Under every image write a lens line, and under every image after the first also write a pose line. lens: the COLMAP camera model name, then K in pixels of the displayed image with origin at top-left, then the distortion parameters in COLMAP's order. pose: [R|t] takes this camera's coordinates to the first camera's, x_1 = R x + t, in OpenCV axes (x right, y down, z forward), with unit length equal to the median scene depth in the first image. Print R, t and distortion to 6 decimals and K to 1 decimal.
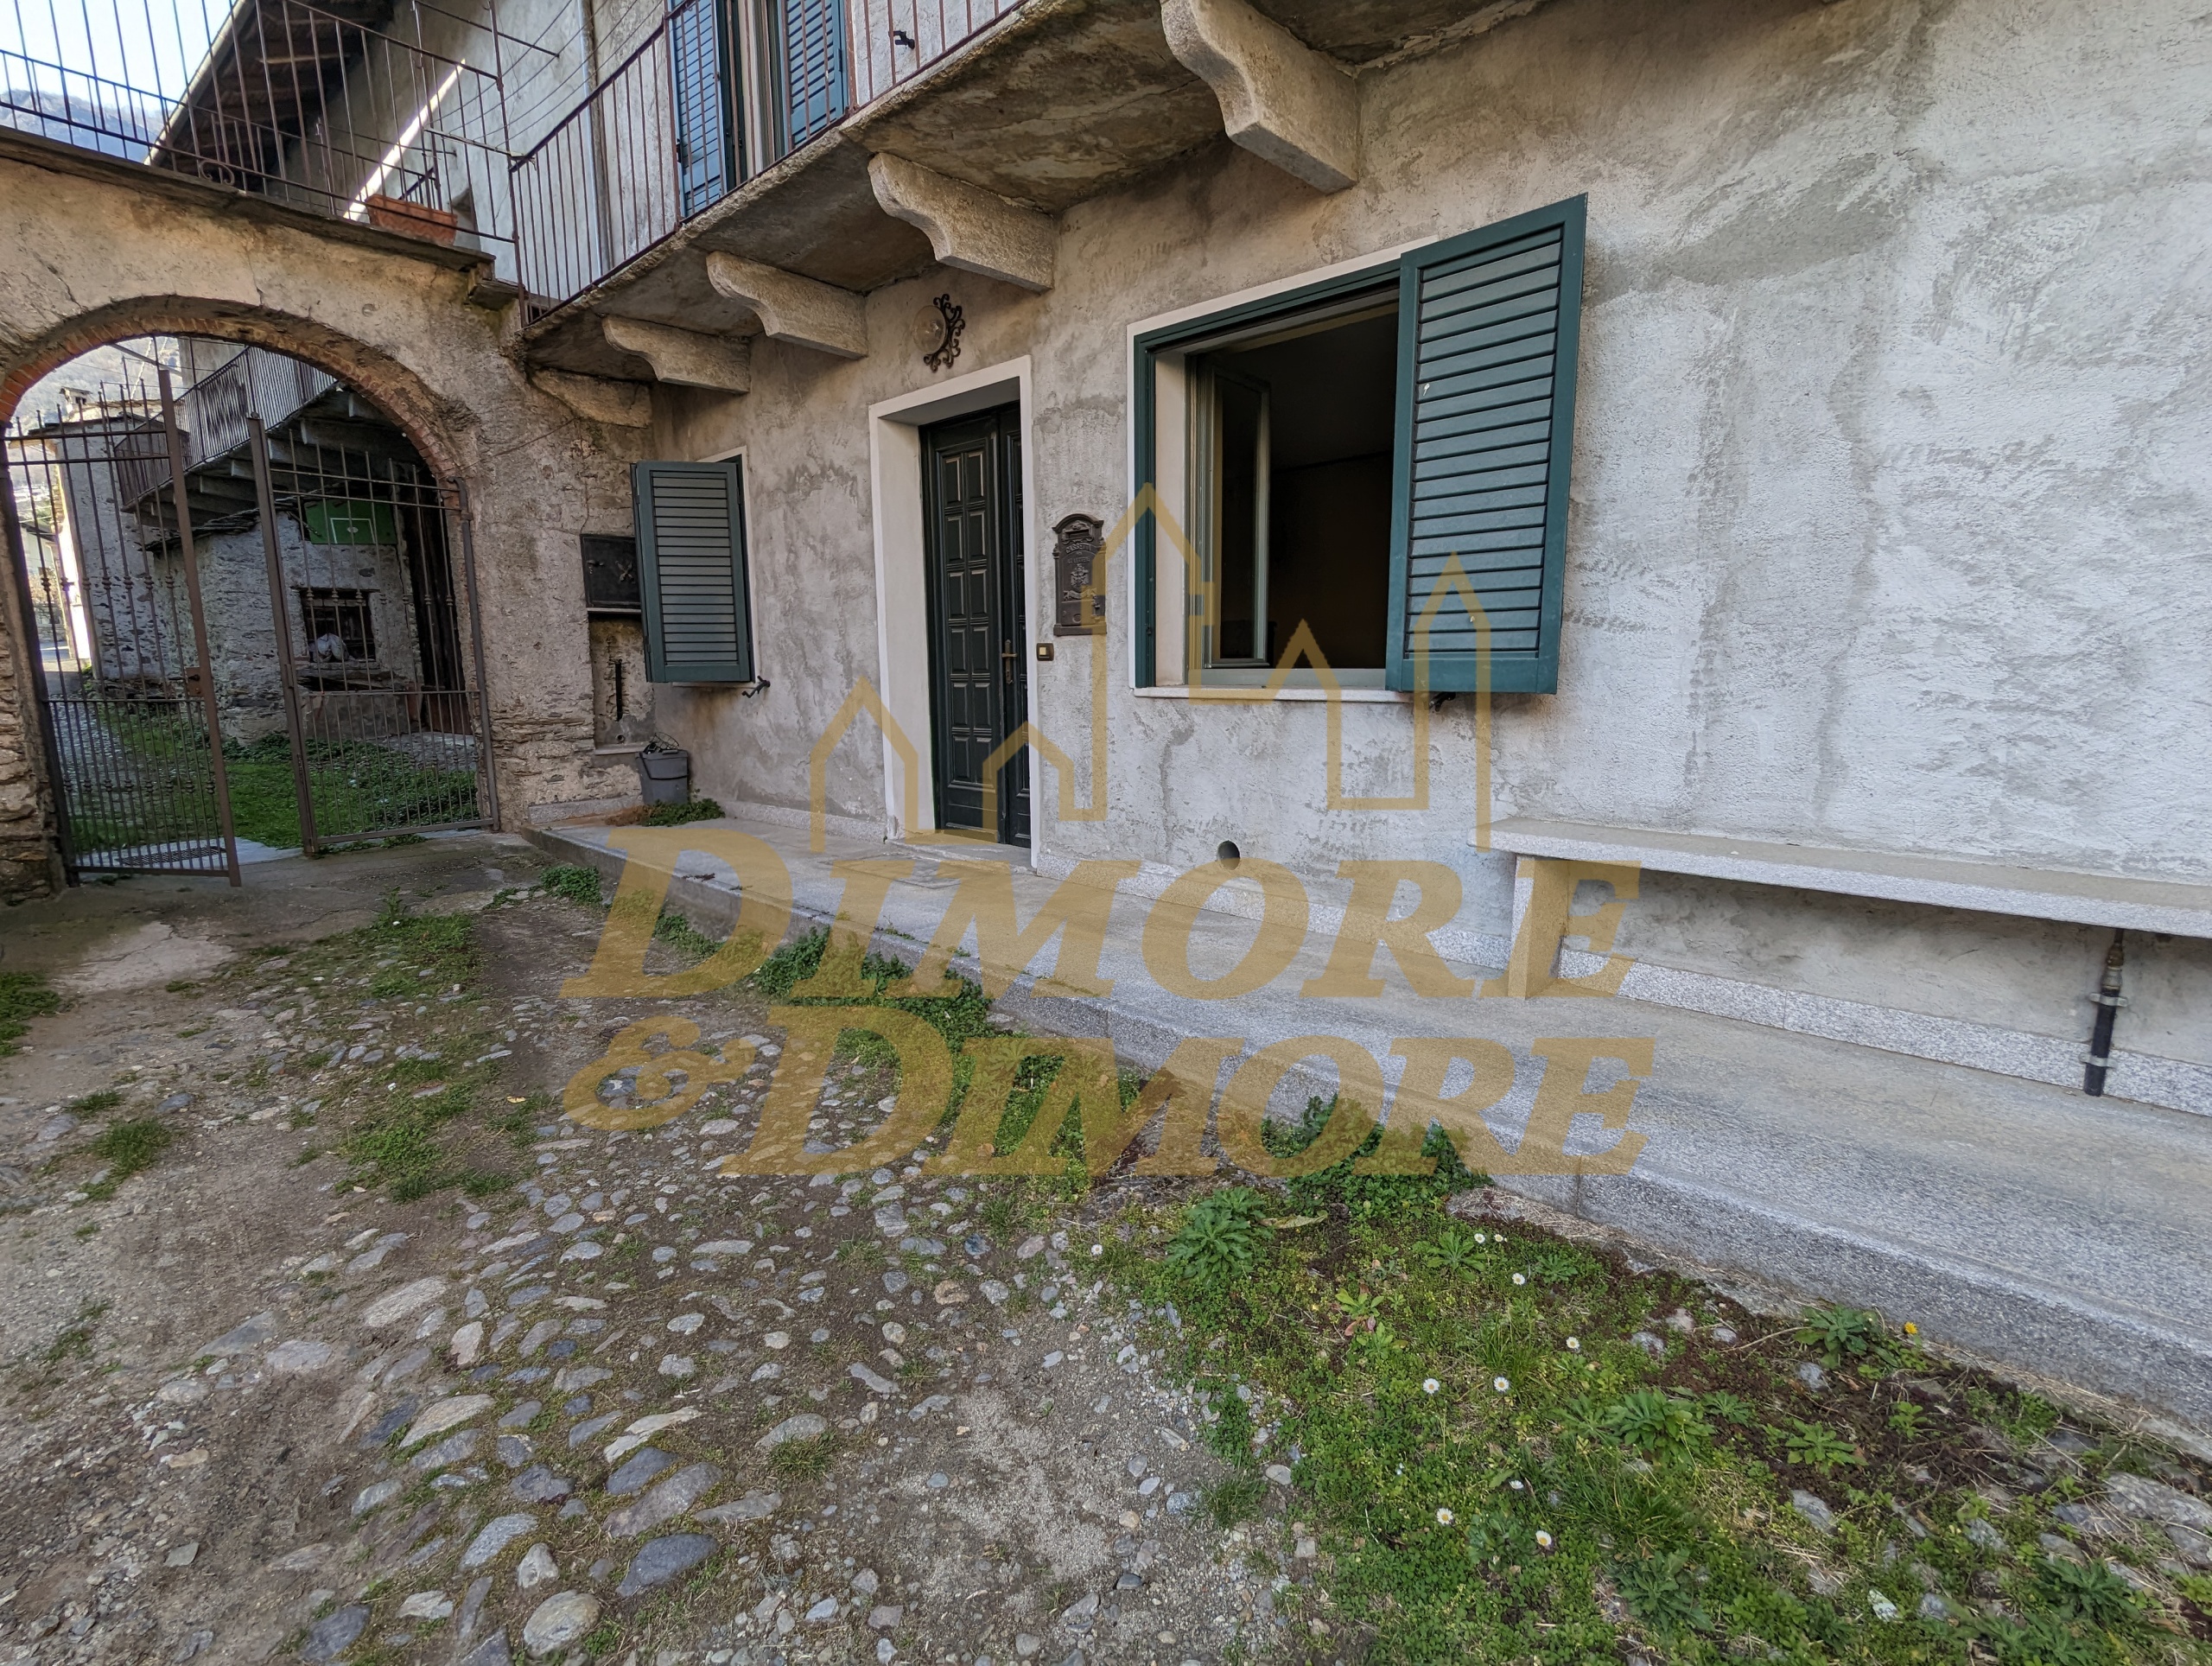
lens RADIAL K [[1048.7, 0, 1102.1], [0, 1048.7, 834.8], [0, 0, 1]] dist [-0.004865, 0.001504]
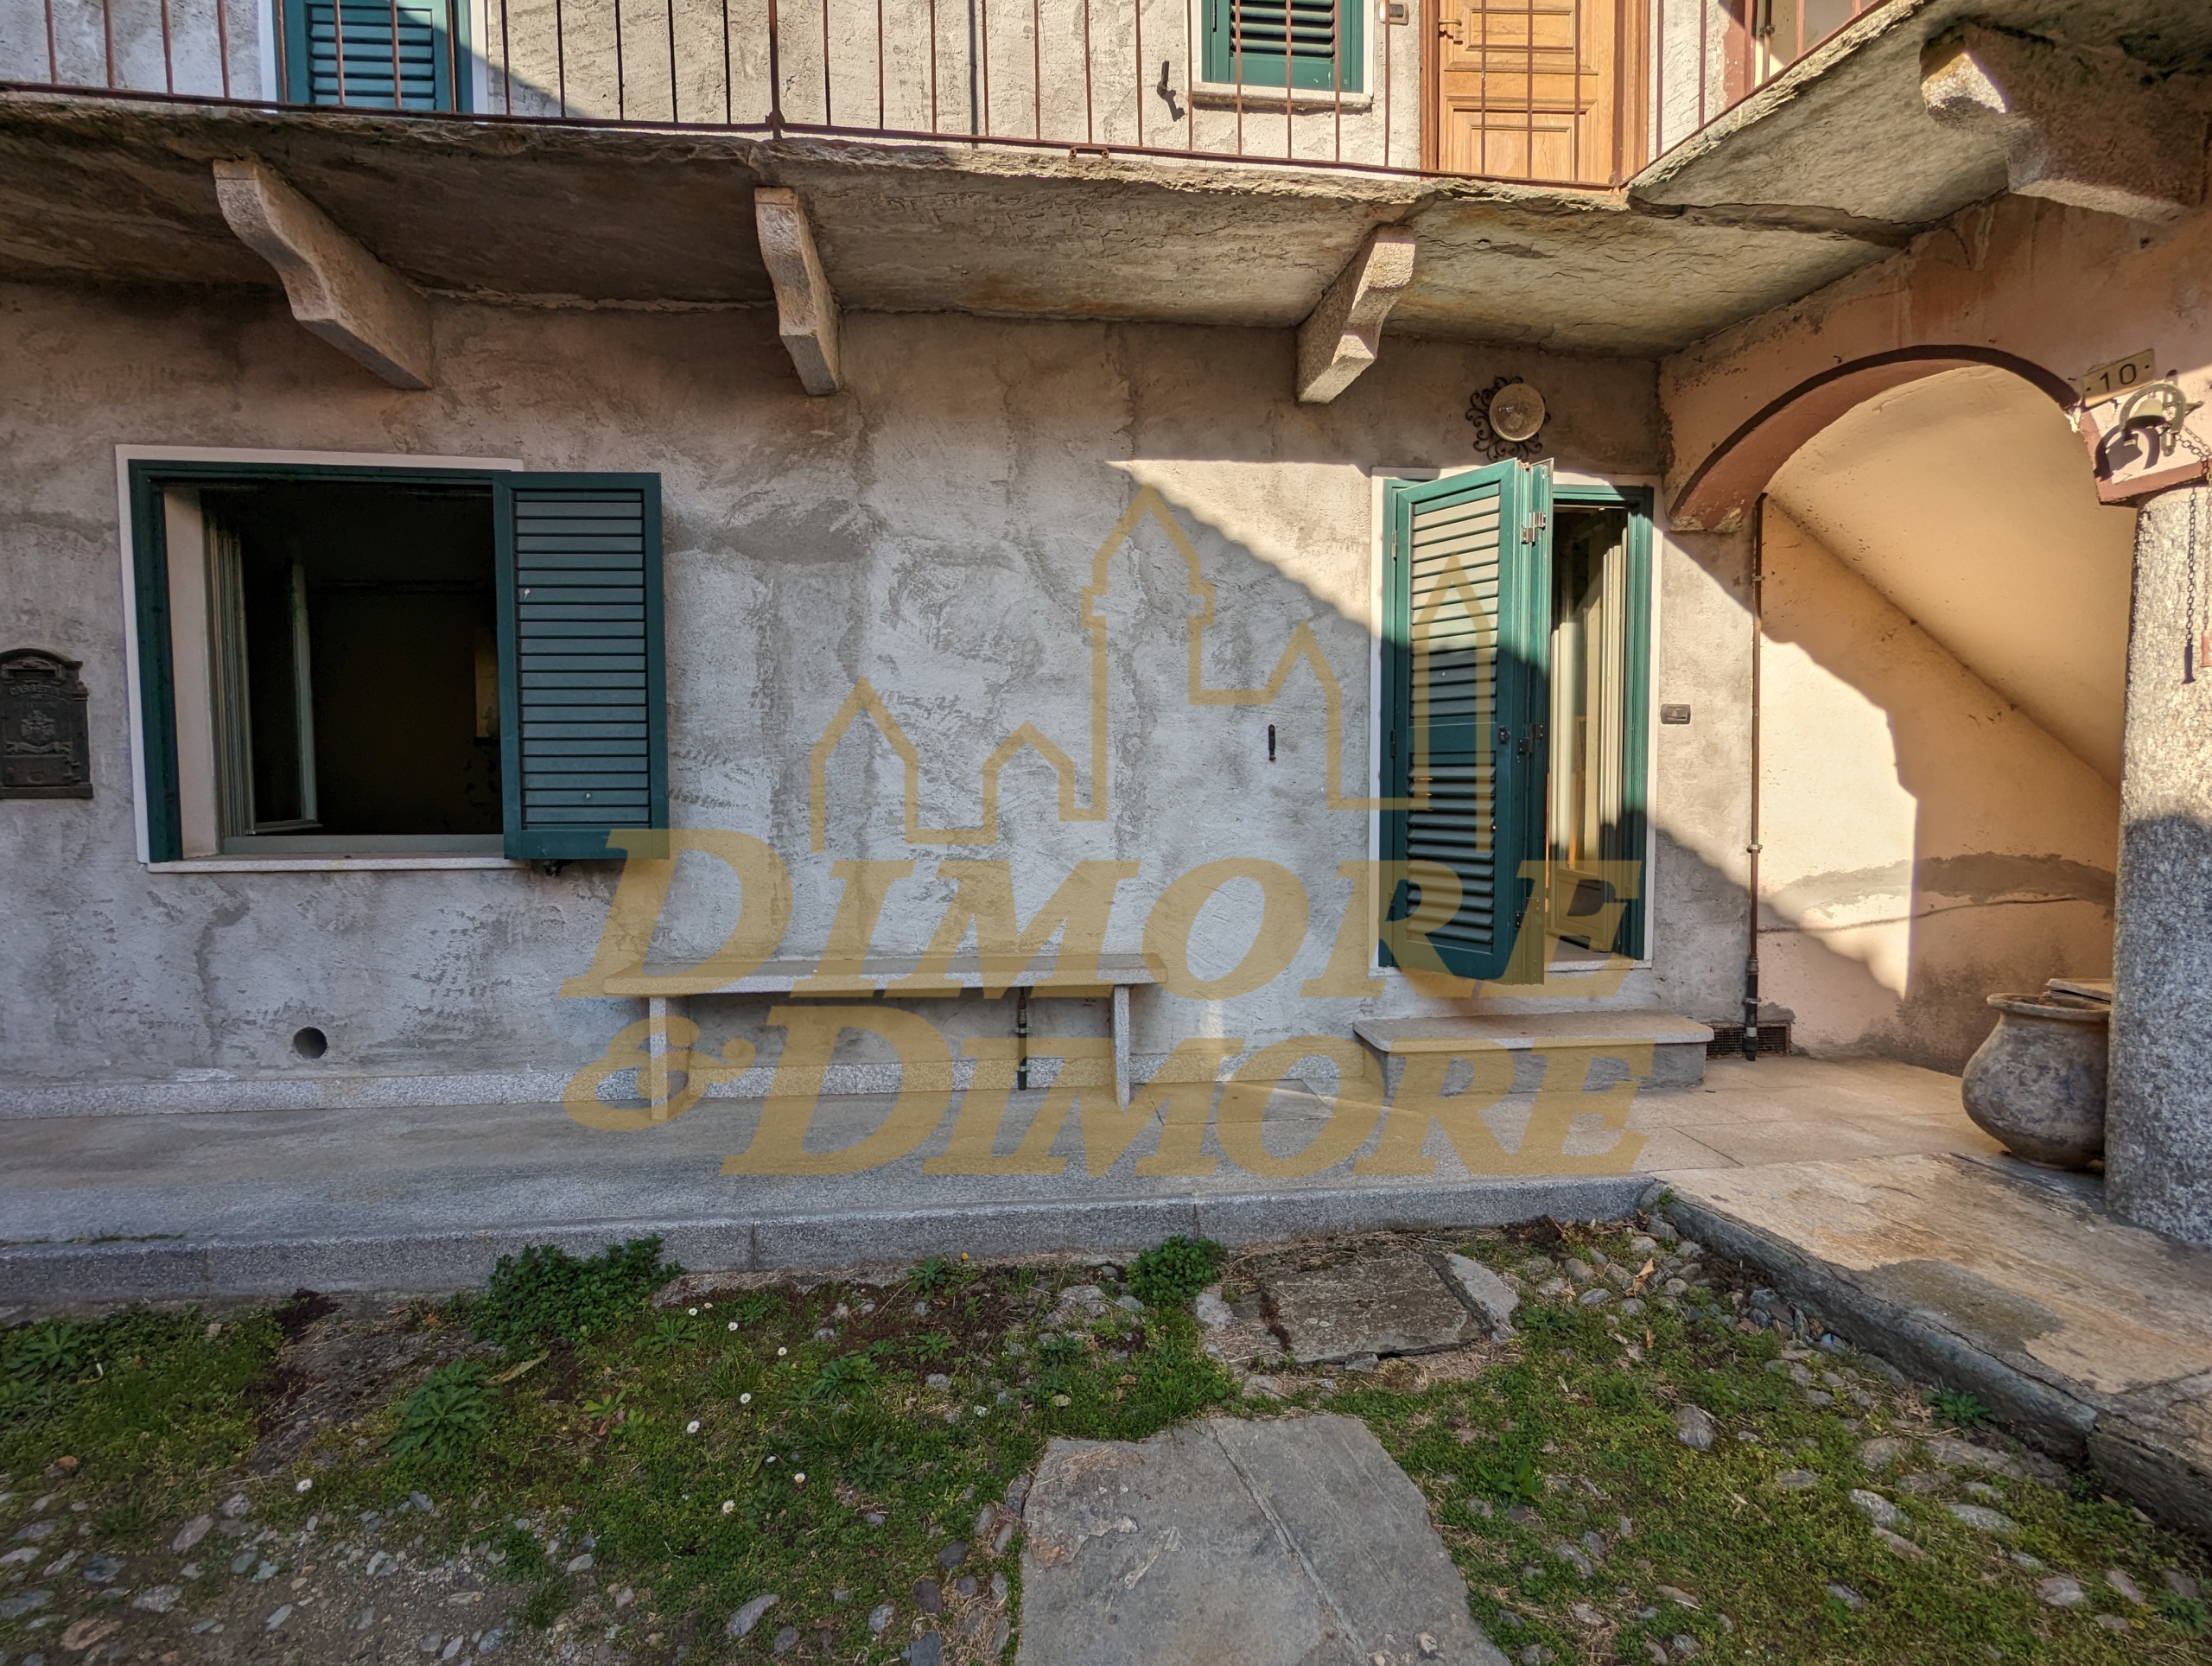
lens RADIAL K [[1048.7, 0, 1098.2], [0, 1048.7, 833.9], [0, 0, 1]] dist [-0.004865, 0.001504]
pose [[0.642653, -0.033891, 0.765407, -0.214602], [0.124495, 0.990363, -0.060677, -0.033651], [-0.755975, 0.134284, 0.640679, -0.192621]]
